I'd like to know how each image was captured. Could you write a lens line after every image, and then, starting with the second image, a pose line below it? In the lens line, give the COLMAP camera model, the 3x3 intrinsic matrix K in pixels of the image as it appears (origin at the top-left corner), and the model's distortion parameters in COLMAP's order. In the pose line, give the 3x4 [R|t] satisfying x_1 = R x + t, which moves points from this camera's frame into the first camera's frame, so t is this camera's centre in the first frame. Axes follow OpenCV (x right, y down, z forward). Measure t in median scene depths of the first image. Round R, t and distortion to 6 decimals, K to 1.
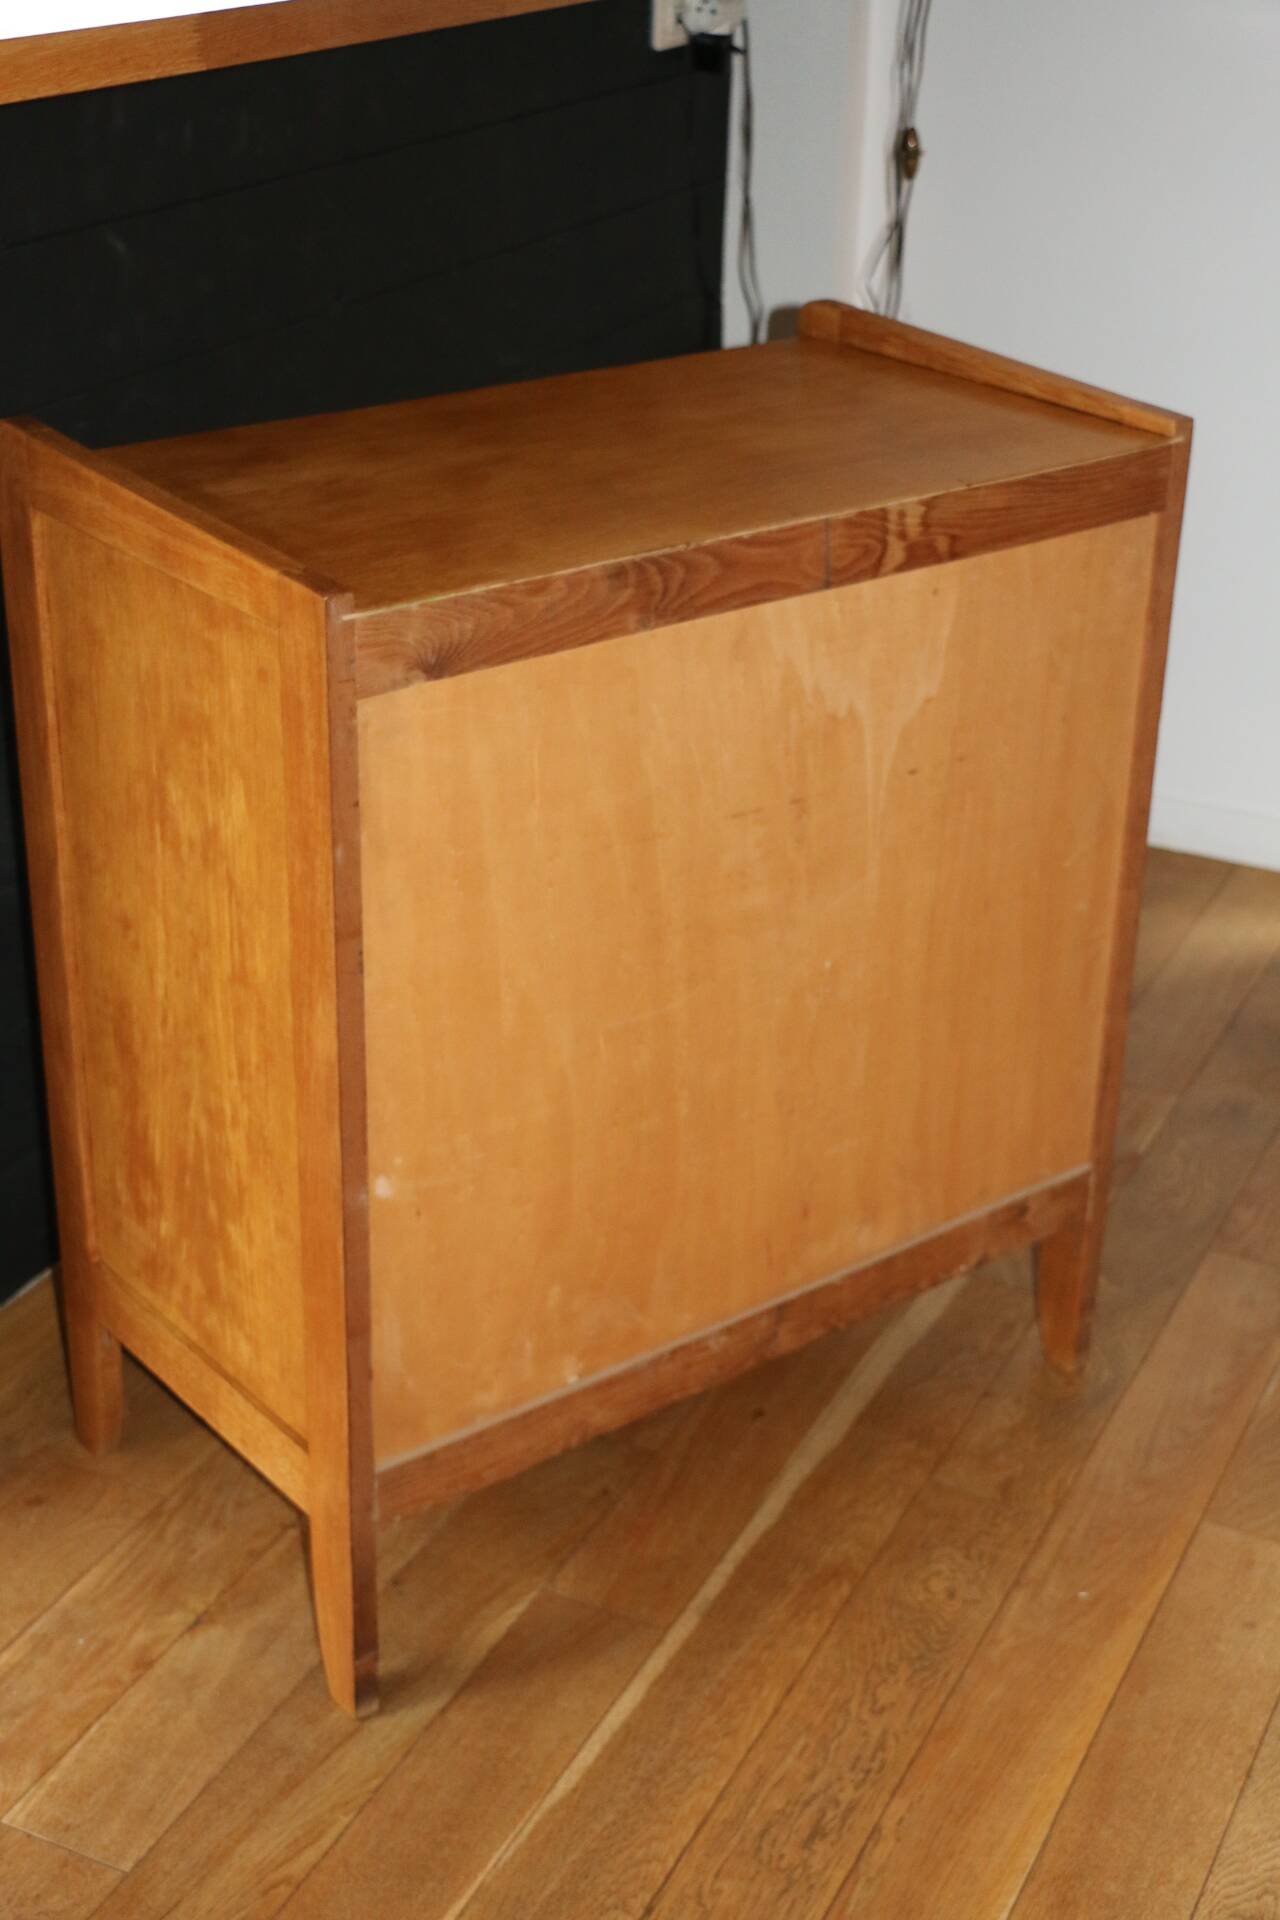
lens RADIAL K [[2681.9, 0, 640.0], [0, 2681.9, 960.0], [0, 0, 1]] dist [0.002043, 0.356491]
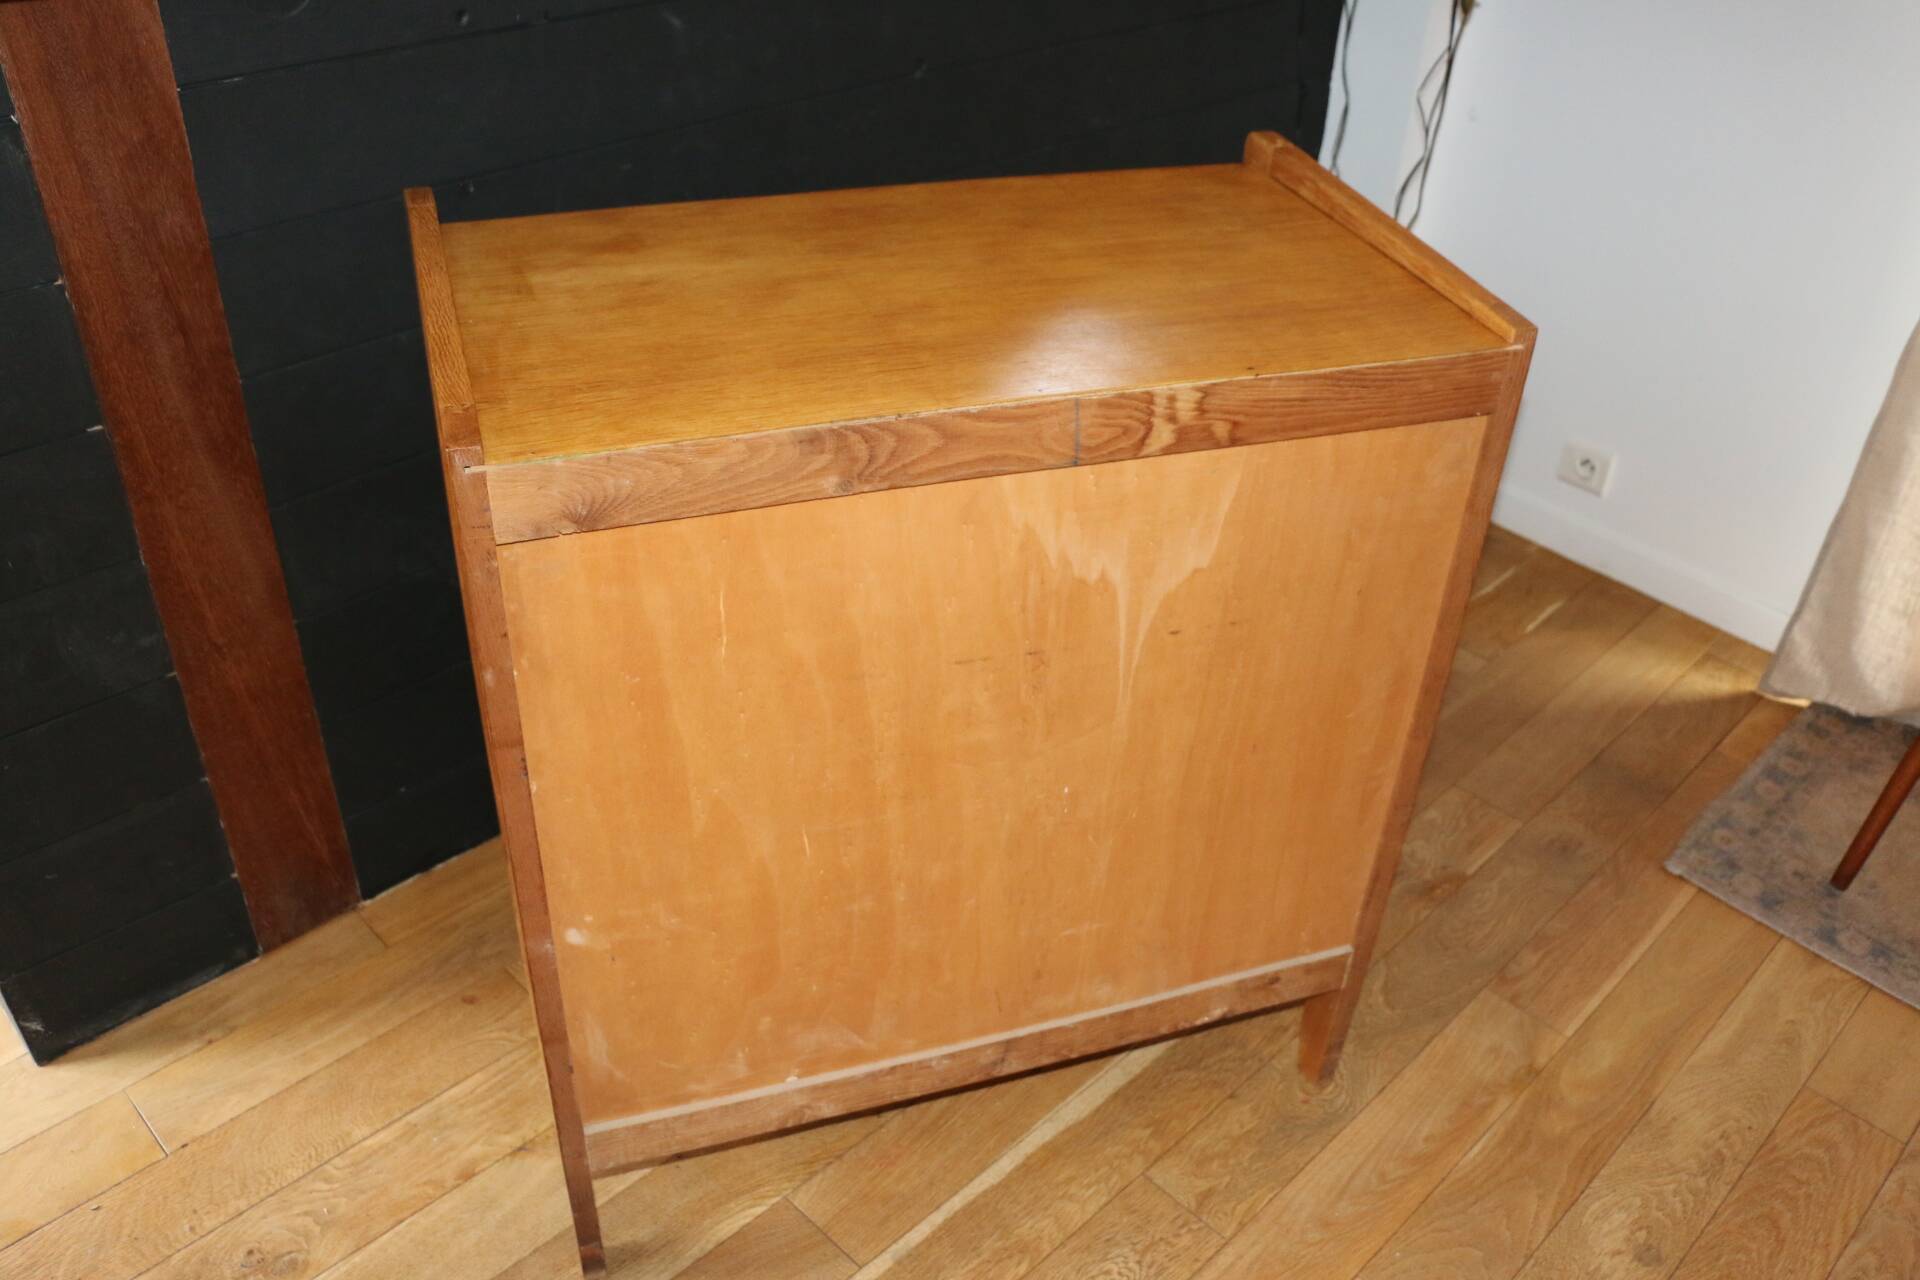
lens RADIAL K [[1587.8, 0, 960.0], [0, 1587.8, 640.0], [0, 0, 1]] dist [-0.166847, 0.117813]
pose [[0.944616, 0.205792, -0.255637, 0.186297], [-0.163352, 0.970448, 0.177615, -0.167783], [0.284634, -0.126019, 0.950317, 0.419400]]
